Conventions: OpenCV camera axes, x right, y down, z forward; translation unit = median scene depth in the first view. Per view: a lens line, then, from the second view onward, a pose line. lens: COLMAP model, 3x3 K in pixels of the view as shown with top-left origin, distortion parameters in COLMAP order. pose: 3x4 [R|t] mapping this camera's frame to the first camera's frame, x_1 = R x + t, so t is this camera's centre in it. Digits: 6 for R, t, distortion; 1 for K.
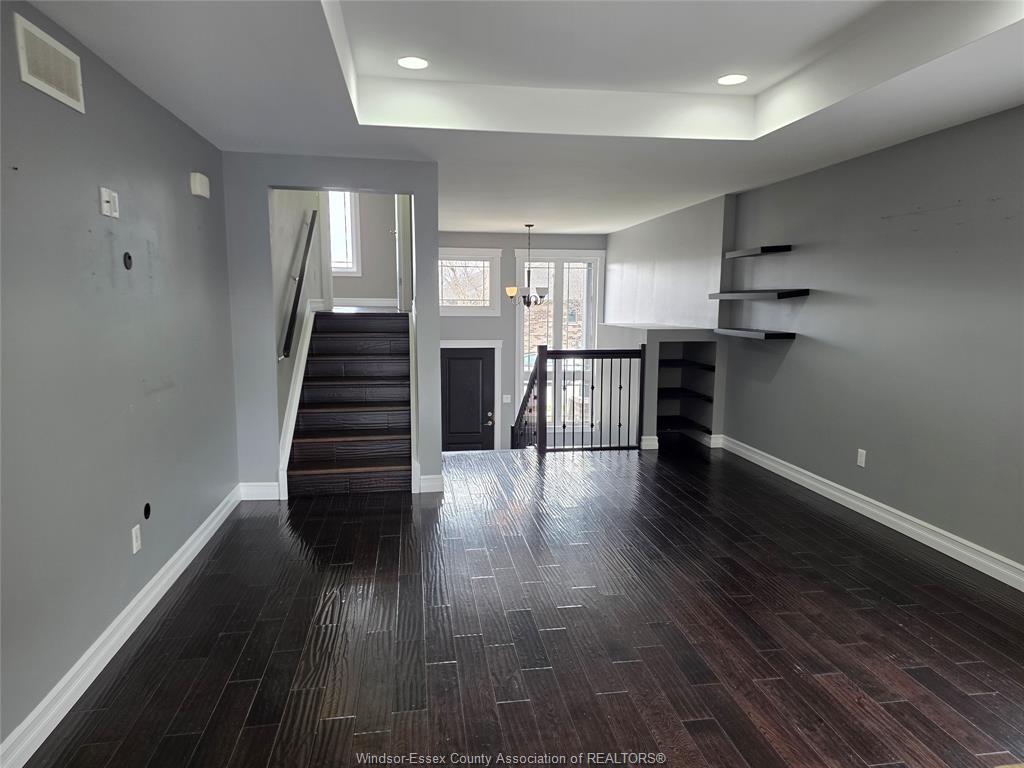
lens RADIAL K [[681.0, 0, 511.8], [0, 681.0, 384.9], [0, 0, 1]] dist [0.061772, -0.049023]
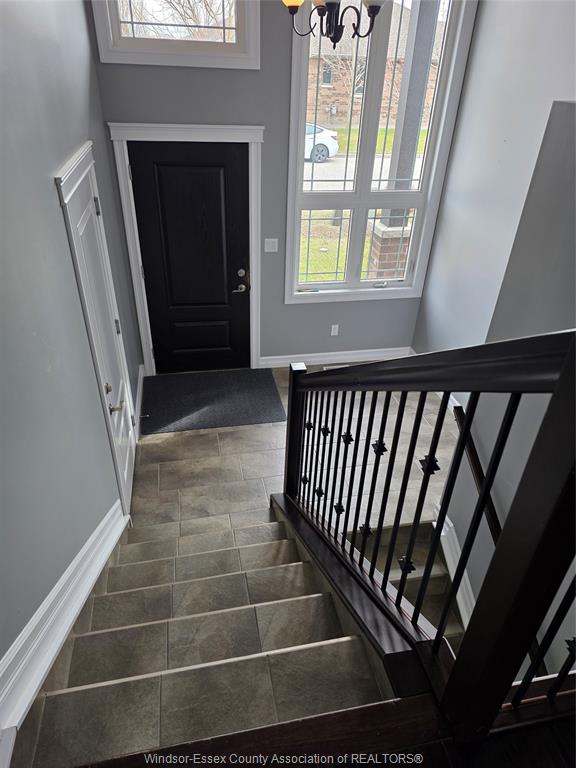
lens RADIAL K [[510.8, 0, 290.2], [0, 510.8, 385.7], [0, 0, 1]] dist [0.061772, -0.049023]
pose [[0.998591, 0.001130, 0.053060, -0.014397], [-0.023523, 0.905630, 0.423416, -0.054482], [-0.047574, -0.424068, 0.904380, 0.569119]]
